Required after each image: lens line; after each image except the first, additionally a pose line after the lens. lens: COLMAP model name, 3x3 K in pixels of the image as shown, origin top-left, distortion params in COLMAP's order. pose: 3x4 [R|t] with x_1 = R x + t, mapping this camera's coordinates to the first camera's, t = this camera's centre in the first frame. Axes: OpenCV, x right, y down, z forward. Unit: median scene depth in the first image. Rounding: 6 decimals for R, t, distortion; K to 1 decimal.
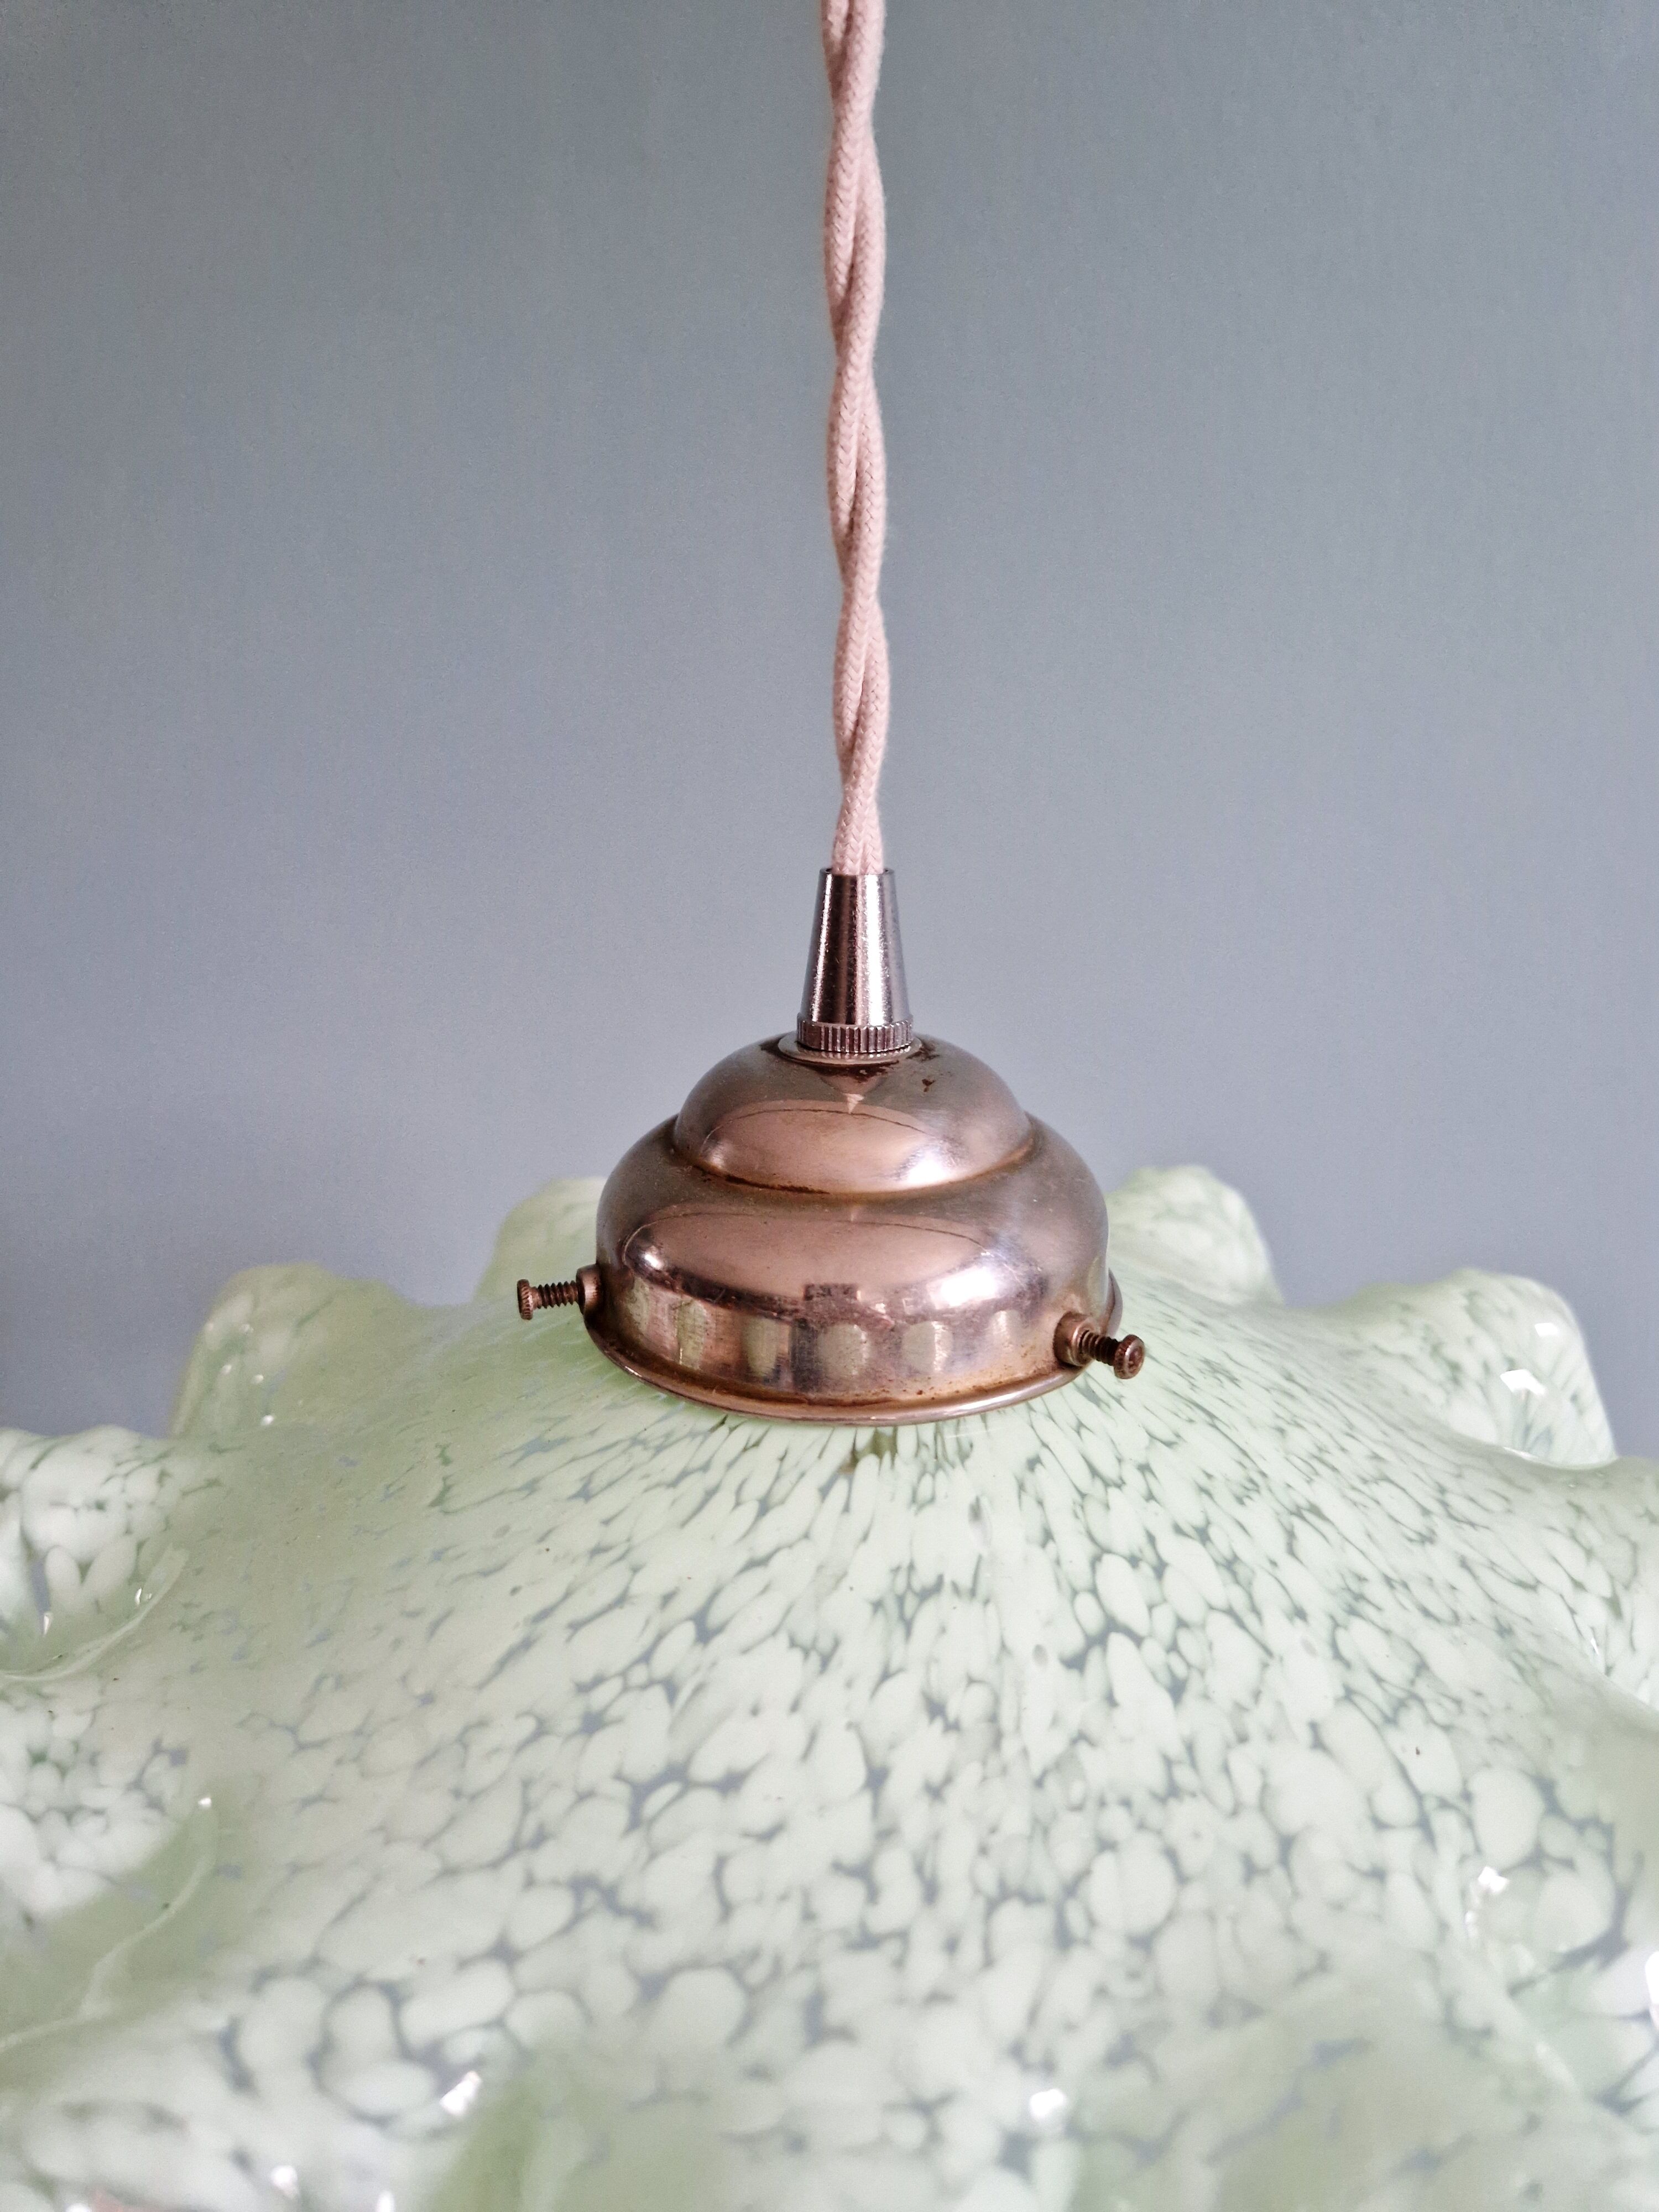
lens RADIAL K [[1555.3, 0, 829.5], [0, 1555.3, 1106.0], [0, 0, 1]] dist [0.028609, -0.042752]
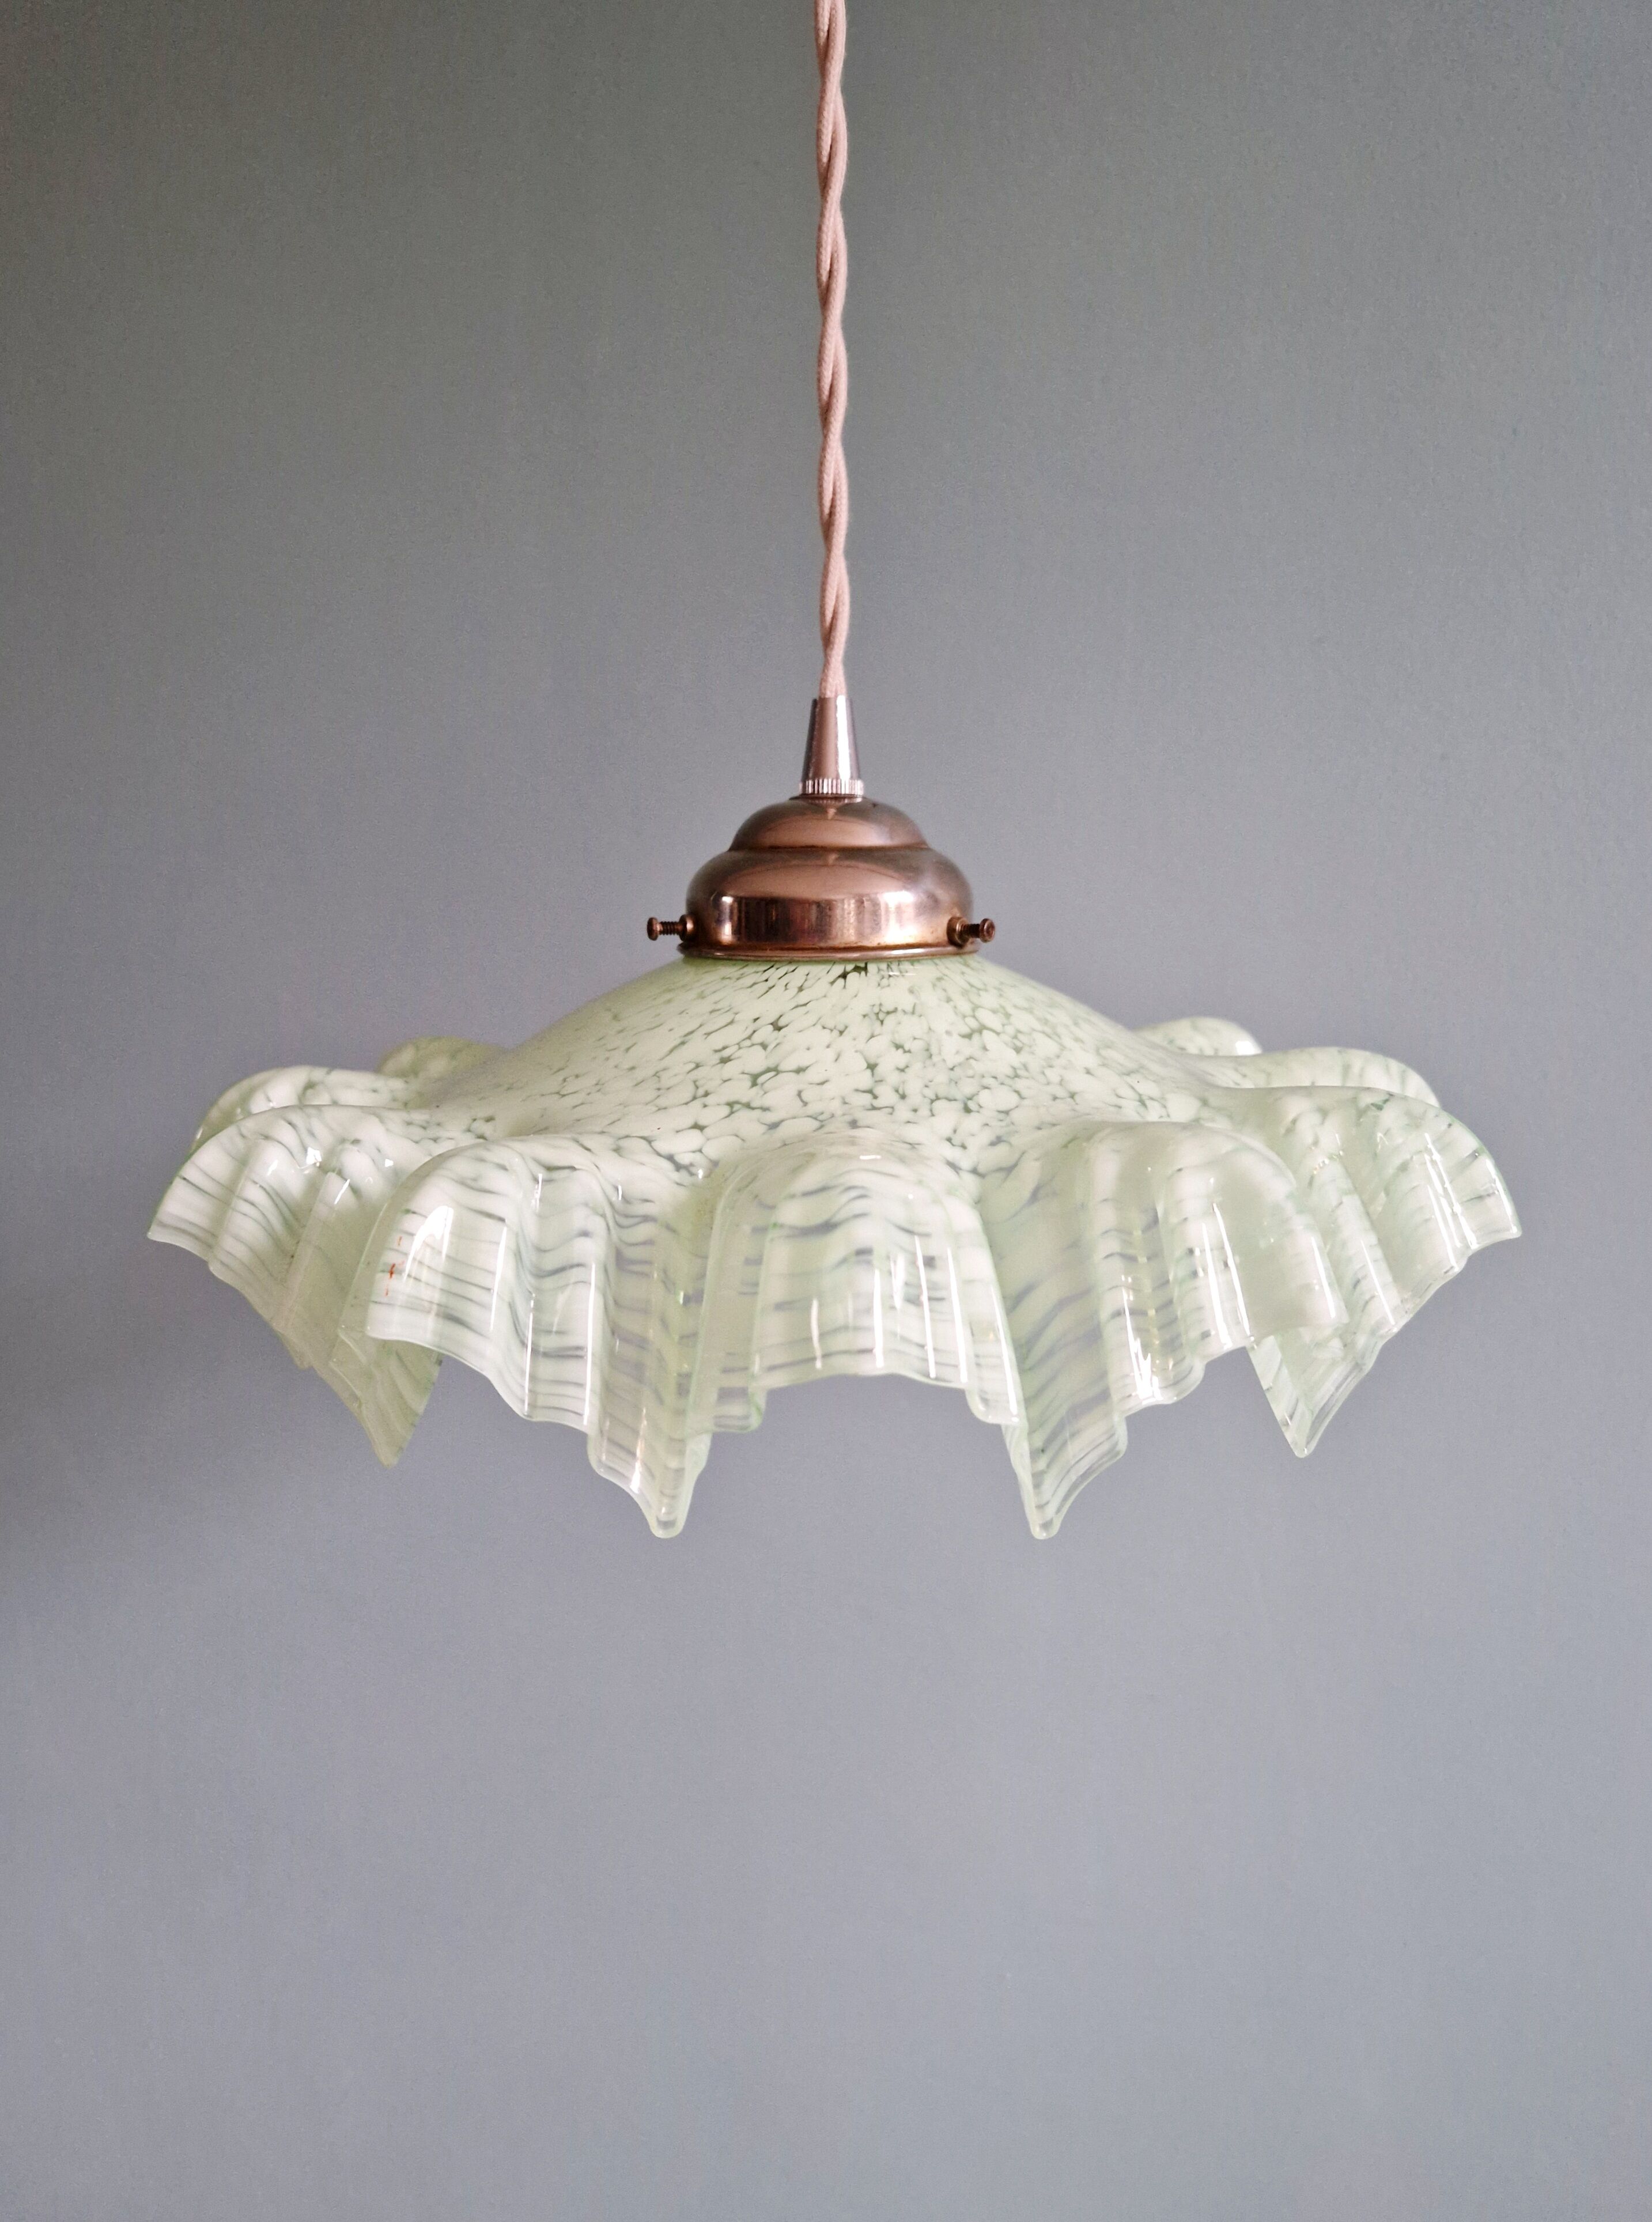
lens RADIAL K [[1621.3, 0, 813.0], [0, 1621.3, 1123.8], [0, 0, 1]] dist [0.036450, -0.001066]
pose [[0.995767, -0.011356, 0.091211, -0.222242], [0.025978, 0.986650, -0.160768, 0.782737], [-0.088168, 0.162457, 0.982769, -0.972618]]
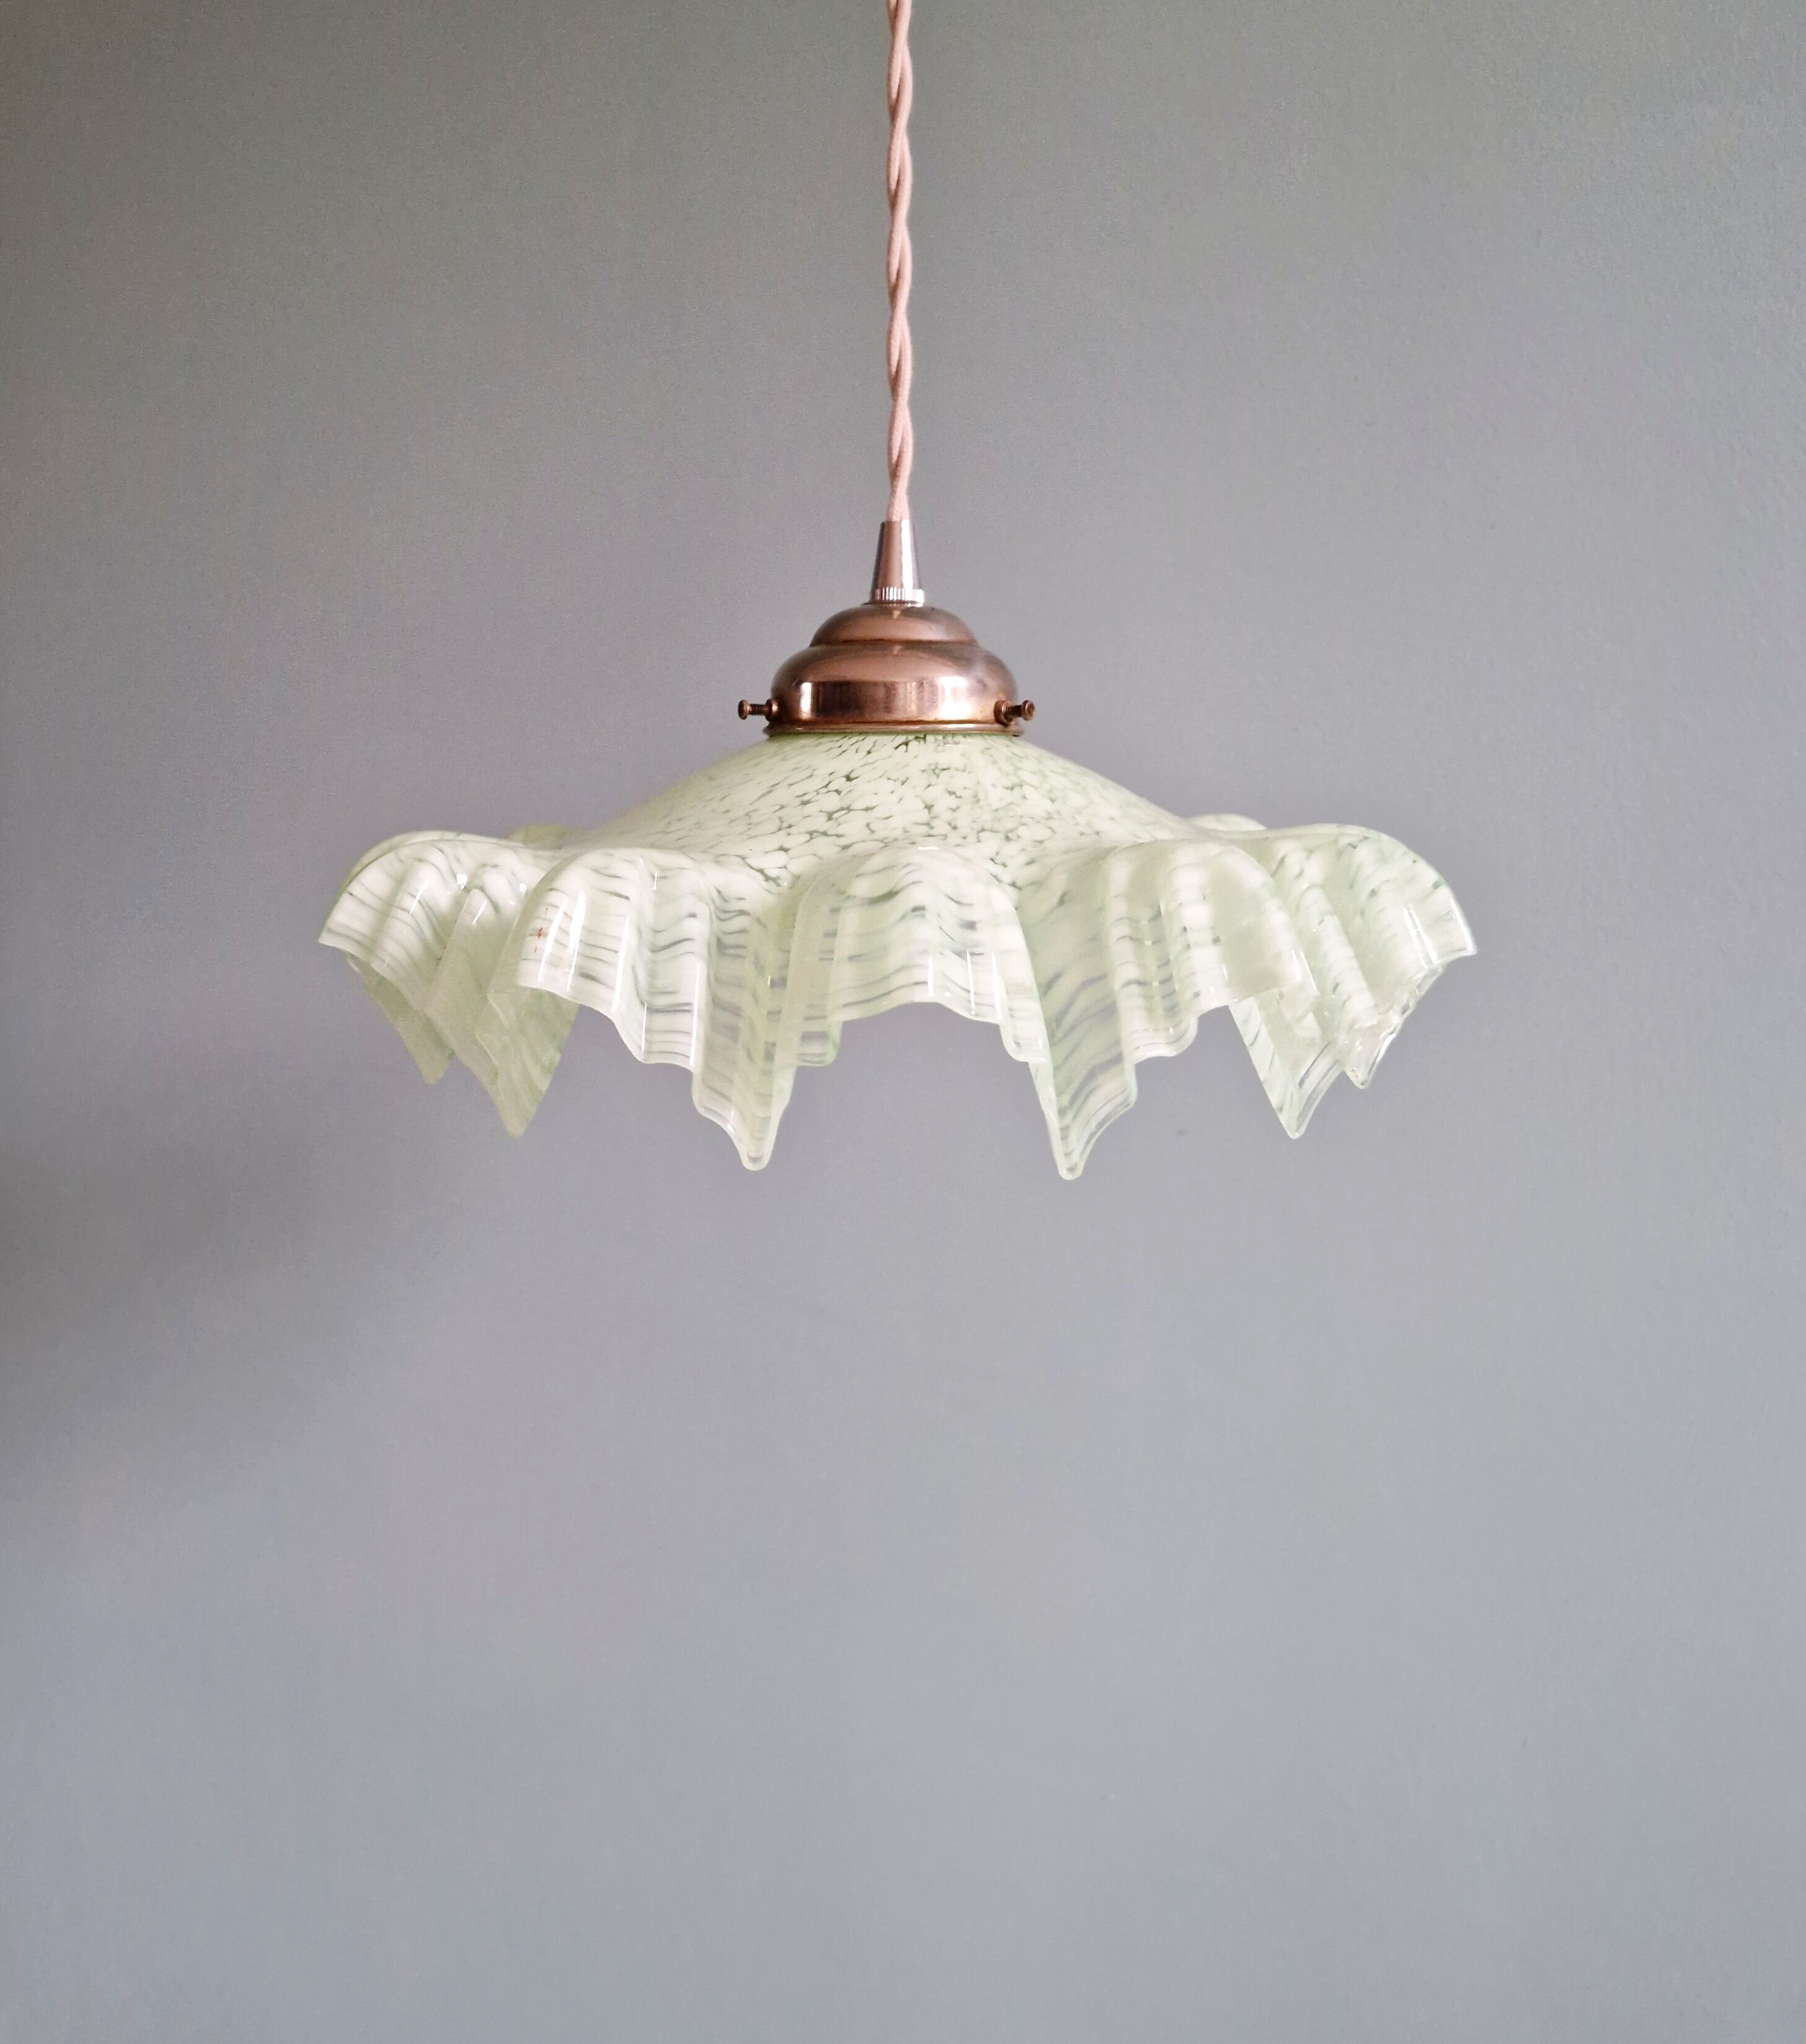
lens RADIAL K [[1734.8, 0, 875.3], [0, 1734.8, 856.8], [0, 0, 1]] dist [0.035126, 0.002343]
pose [[0.995868, 0.007538, 0.090501, -0.274408], [0.018044, 0.960257, -0.278534, 1.165449], [-0.089004, 0.279016, 0.956153, -1.430487]]
